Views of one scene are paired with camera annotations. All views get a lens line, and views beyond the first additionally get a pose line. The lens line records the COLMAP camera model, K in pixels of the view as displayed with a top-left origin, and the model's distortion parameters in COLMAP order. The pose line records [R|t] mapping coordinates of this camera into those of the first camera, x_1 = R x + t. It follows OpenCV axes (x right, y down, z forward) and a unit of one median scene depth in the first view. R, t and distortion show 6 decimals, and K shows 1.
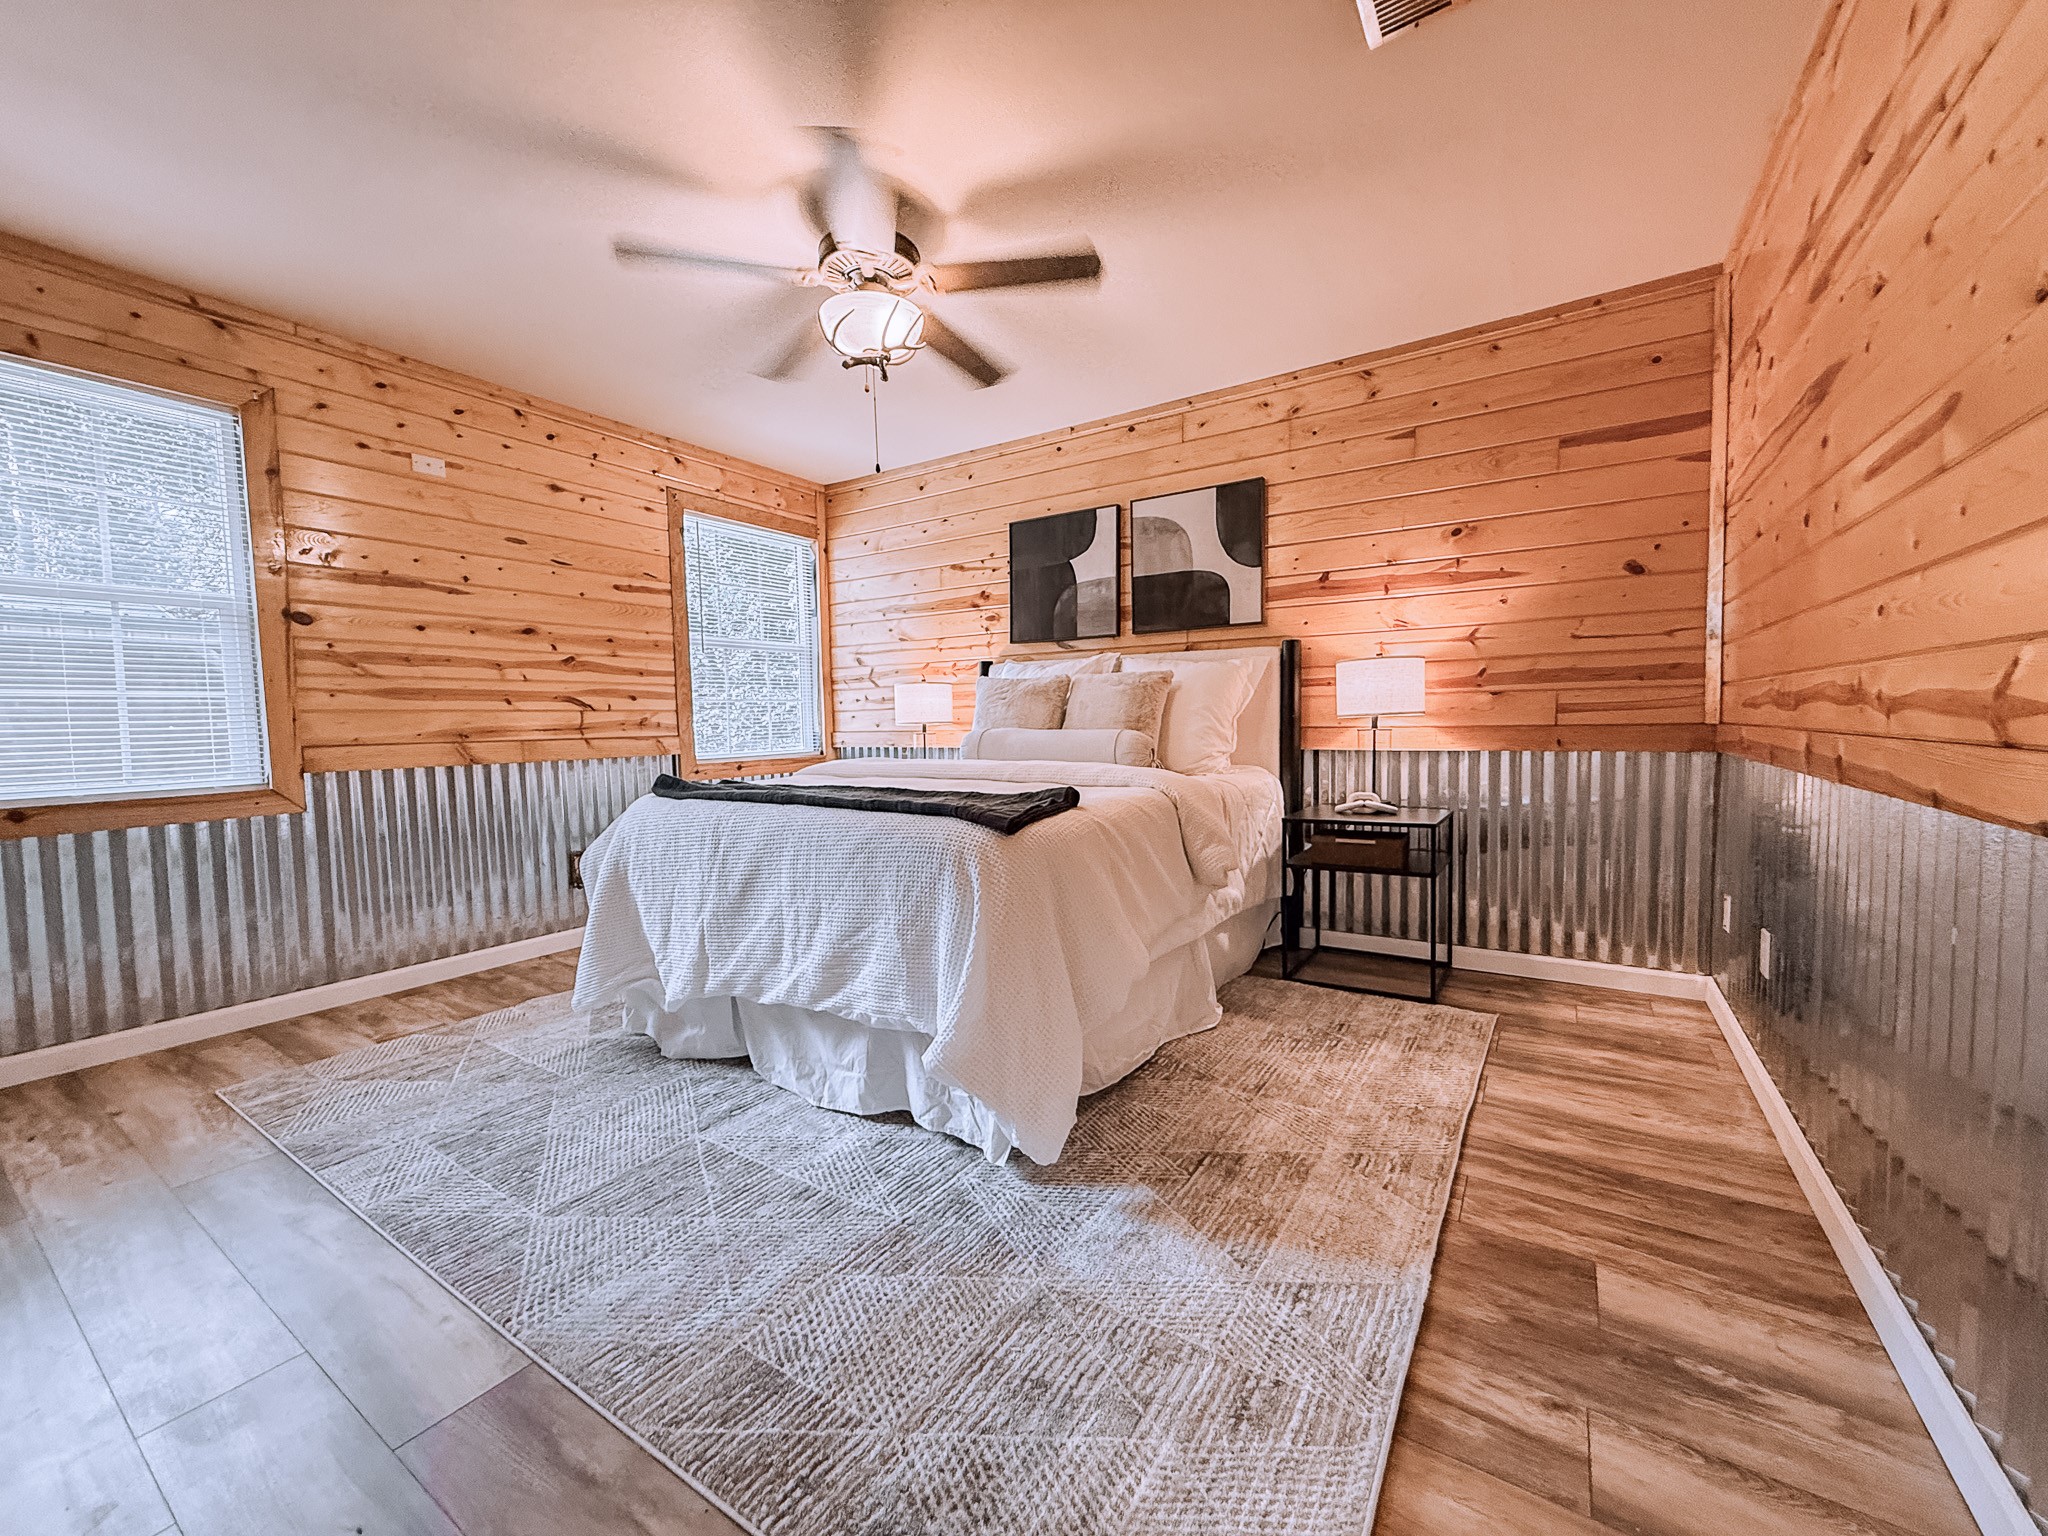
lens RADIAL K [[817.8, 0, 1017.9], [0, 817.8, 770.6], [0, 0, 1]] dist [0.002774, 0.000420]
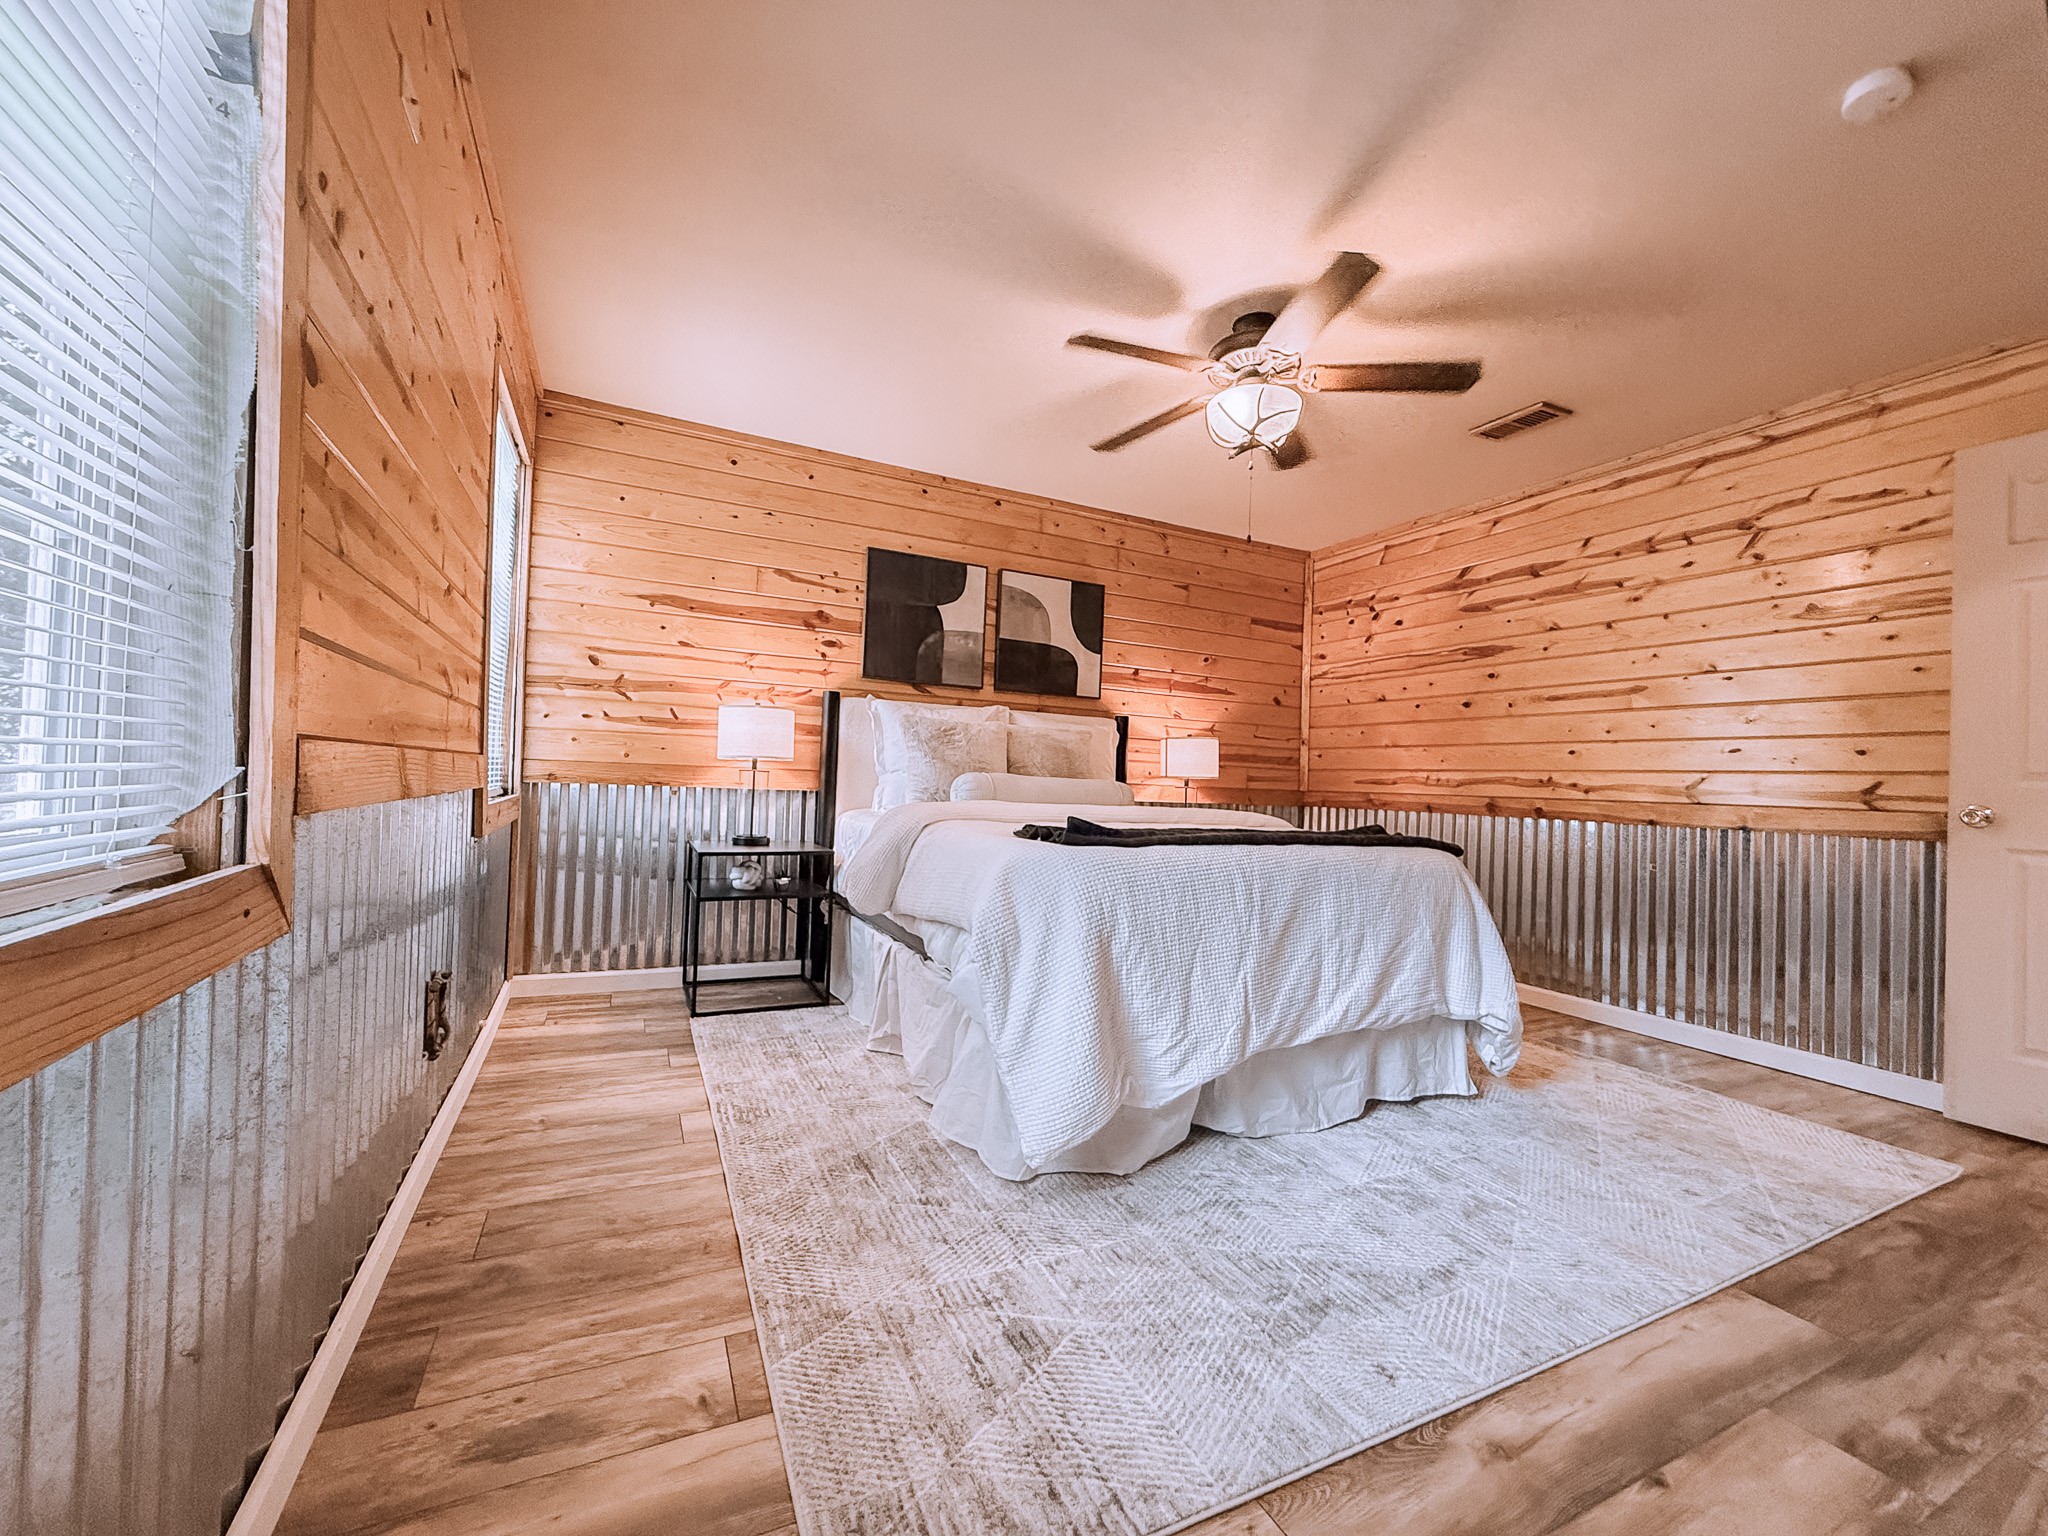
lens RADIAL K [[817.8, 0, 1021.5], [0, 817.8, 772.3], [0, 0, 1]] dist [0.002774, 0.000420]
pose [[0.505189, 0.050211, 0.861547, -0.805959], [0.006587, 0.998053, -0.062028, 0.008026], [-0.862983, 0.037011, 0.503875, 0.462620]]
